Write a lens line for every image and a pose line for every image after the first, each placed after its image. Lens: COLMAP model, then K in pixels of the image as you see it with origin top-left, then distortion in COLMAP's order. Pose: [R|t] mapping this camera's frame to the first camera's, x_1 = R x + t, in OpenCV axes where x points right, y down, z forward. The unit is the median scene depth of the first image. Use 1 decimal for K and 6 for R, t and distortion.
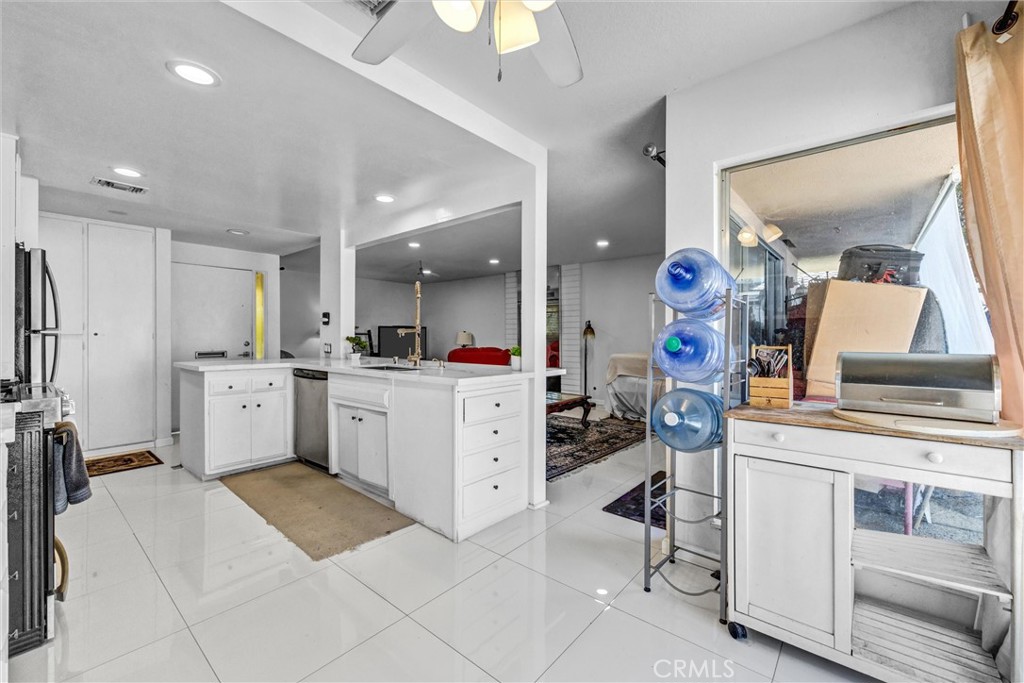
lens RADIAL K [[418.7, 0, 505.7], [0, 418.7, 331.5], [0, 0, 1]] dist [0.000873, 0.000613]
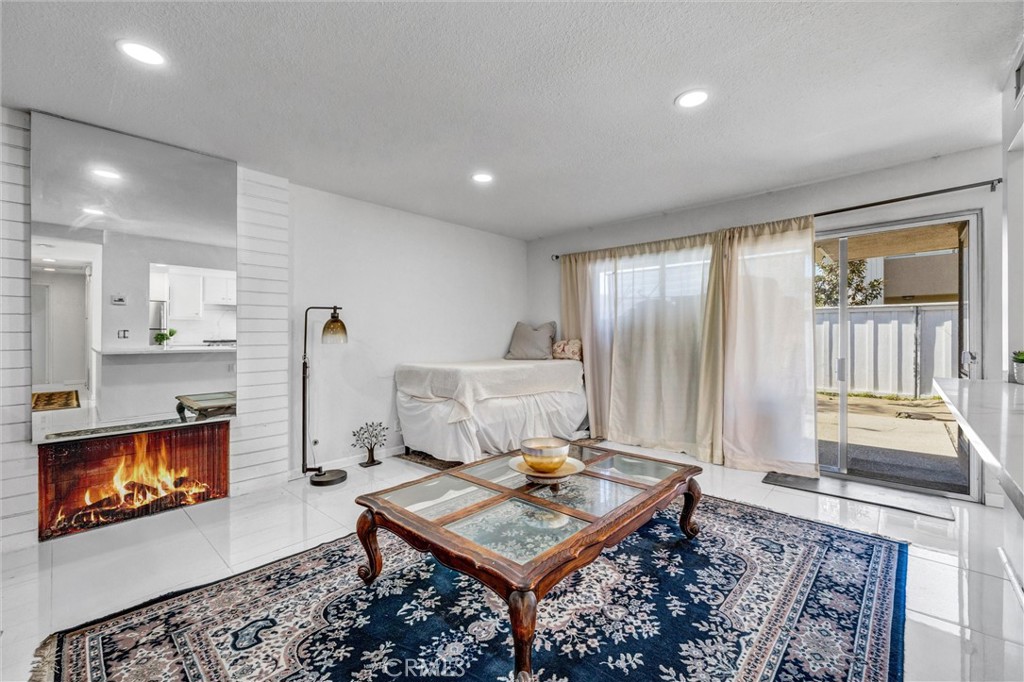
lens RADIAL K [[418.7, 0, 519.7], [0, 418.7, 338.5], [0, 0, 1]] dist [0.000873, 0.000613]
pose [[0.019195, -0.004452, 0.999806, -0.538223], [-0.006861, 0.999966, 0.004585, 0.015238], [-0.999792, -0.006947, 0.019163, 1.450238]]
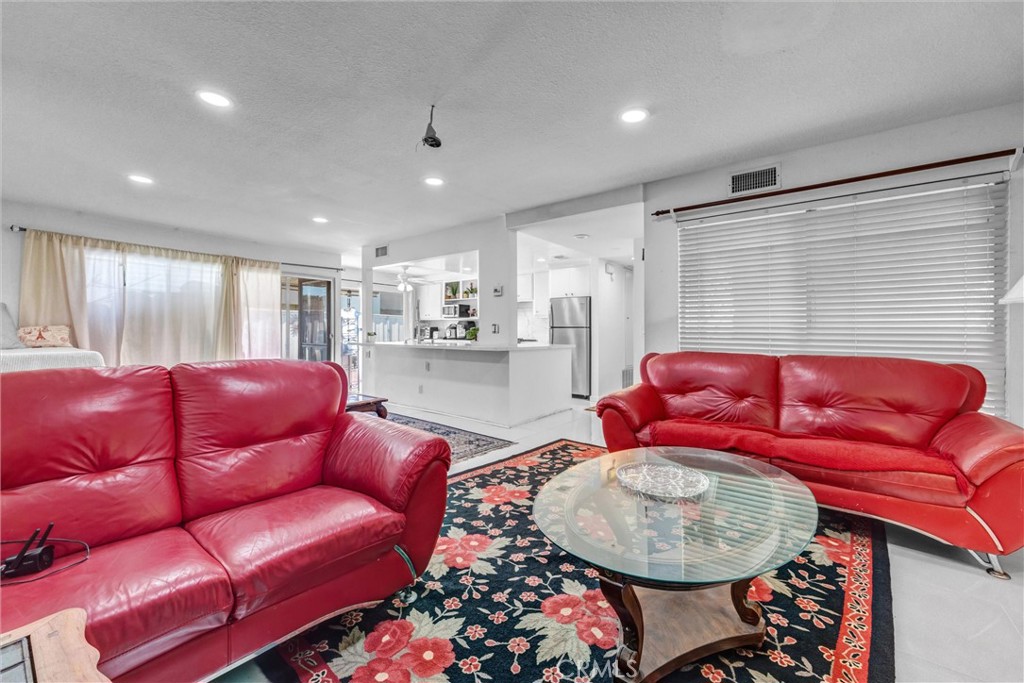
lens RADIAL K [[418.7, 0, 505.7], [0, 418.7, 333.0], [0, 0, 1]] dist [0.000873, 0.000613]
pose [[-0.999084, -0.009019, -0.041832, -0.473937], [-0.008548, 0.999898, -0.011422, 0.048783], [0.041931, -0.011054, -0.999059, 2.603255]]
